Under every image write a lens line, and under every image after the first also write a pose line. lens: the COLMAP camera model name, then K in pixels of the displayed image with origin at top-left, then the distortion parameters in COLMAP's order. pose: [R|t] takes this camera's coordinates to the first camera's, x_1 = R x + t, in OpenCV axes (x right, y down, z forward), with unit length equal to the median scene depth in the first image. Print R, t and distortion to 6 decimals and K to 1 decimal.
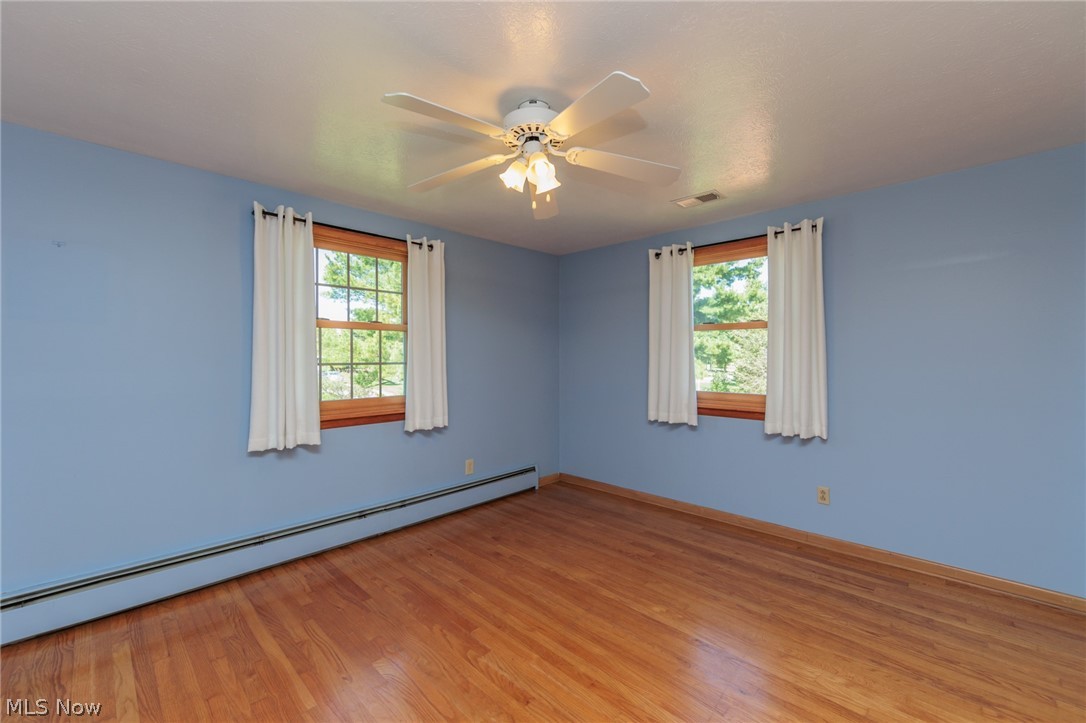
lens RADIAL K [[424.7, 0, 573.3], [0, 424.7, 358.5], [0, 0, 1]] dist [-0.013487, -0.000192]
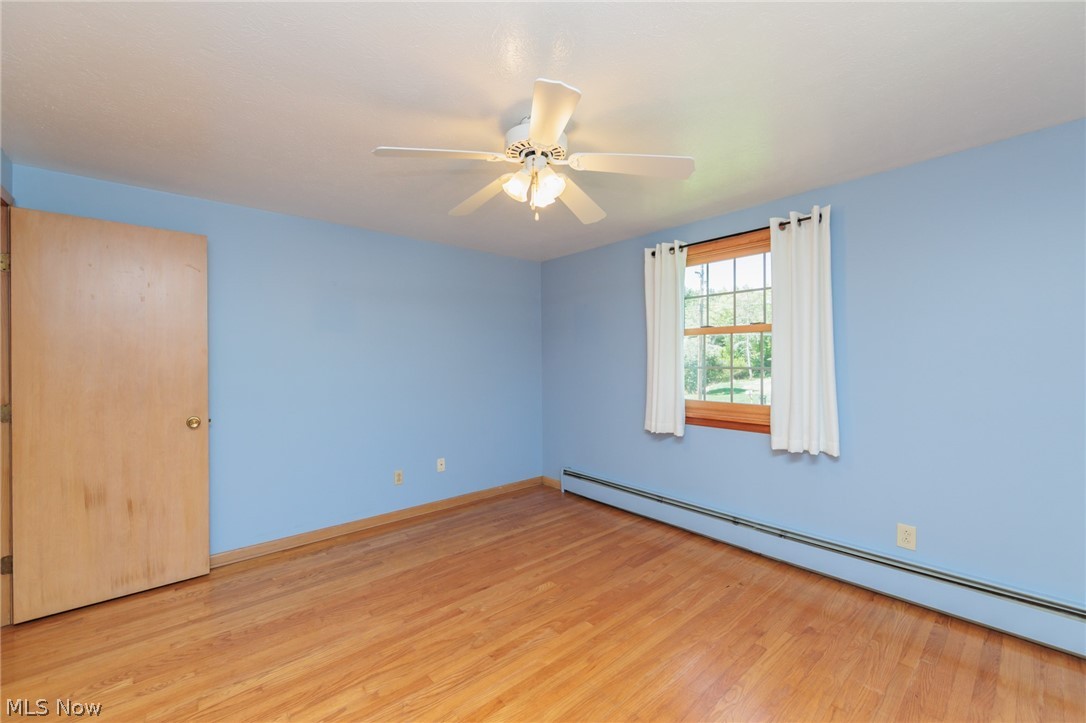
lens RADIAL K [[447.2, 0, 547.4], [0, 447.2, 362.5], [0, 0, 1]] dist [0.001293, 0.000180]
pose [[-0.128633, 0.006775, -0.991669, 0.687519], [0.005387, 0.999967, 0.006133, -0.010769], [0.991678, -0.004553, -0.128665, 0.813090]]
